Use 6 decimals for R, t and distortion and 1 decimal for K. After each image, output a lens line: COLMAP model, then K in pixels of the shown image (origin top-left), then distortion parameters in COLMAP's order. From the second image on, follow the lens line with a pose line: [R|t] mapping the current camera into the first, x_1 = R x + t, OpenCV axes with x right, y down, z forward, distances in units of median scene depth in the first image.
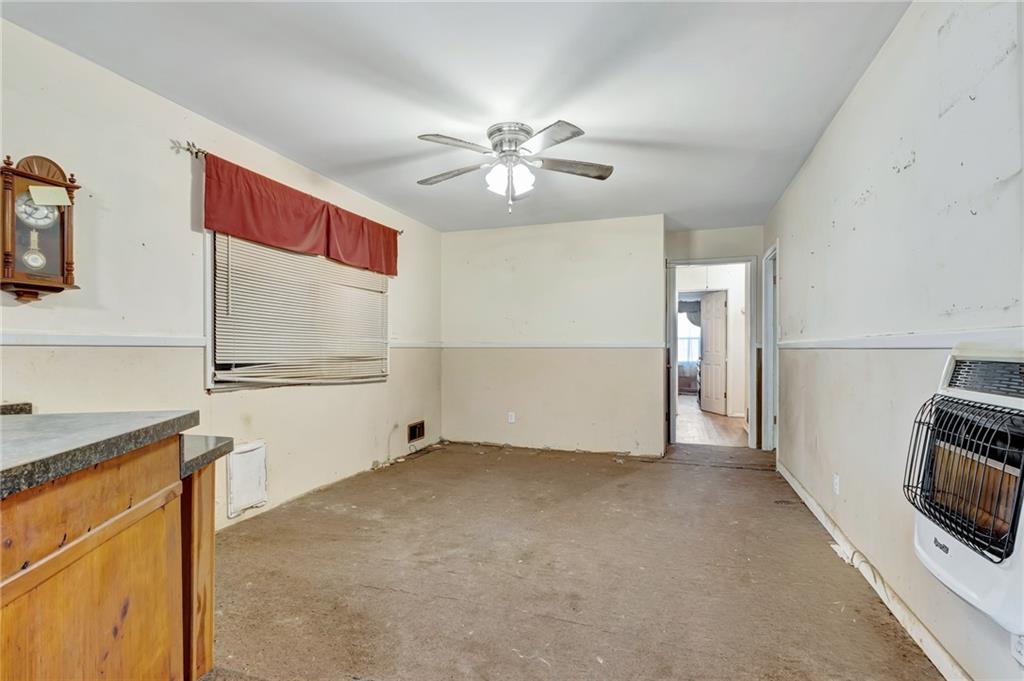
lens RADIAL K [[488.8, 0, 506.6], [0, 488.8, 348.9], [0, 0, 1]] dist [-0.002916, -0.000751]
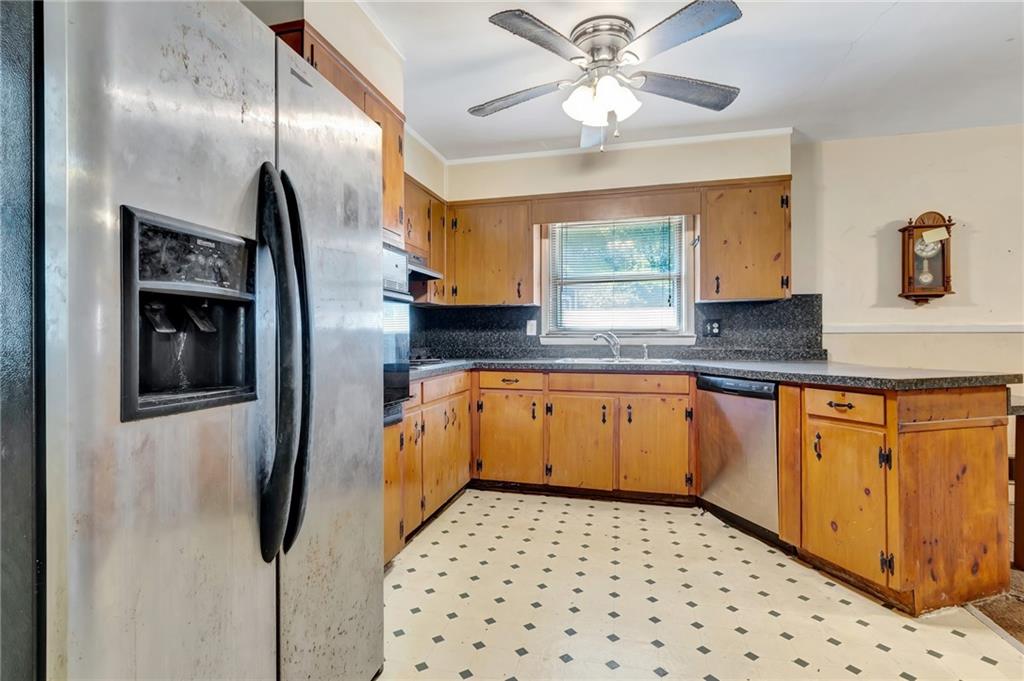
lens RADIAL K [[493.8, 0, 506.6], [0, 493.8, 338.3], [0, 0, 1]] dist [-0.003940, -0.001407]
pose [[0.082284, 0.001152, -0.996608, 0.347045], [0.001917, 0.999997, 0.001314, 0.004217], [0.996607, -0.002019, 0.082281, -0.331683]]
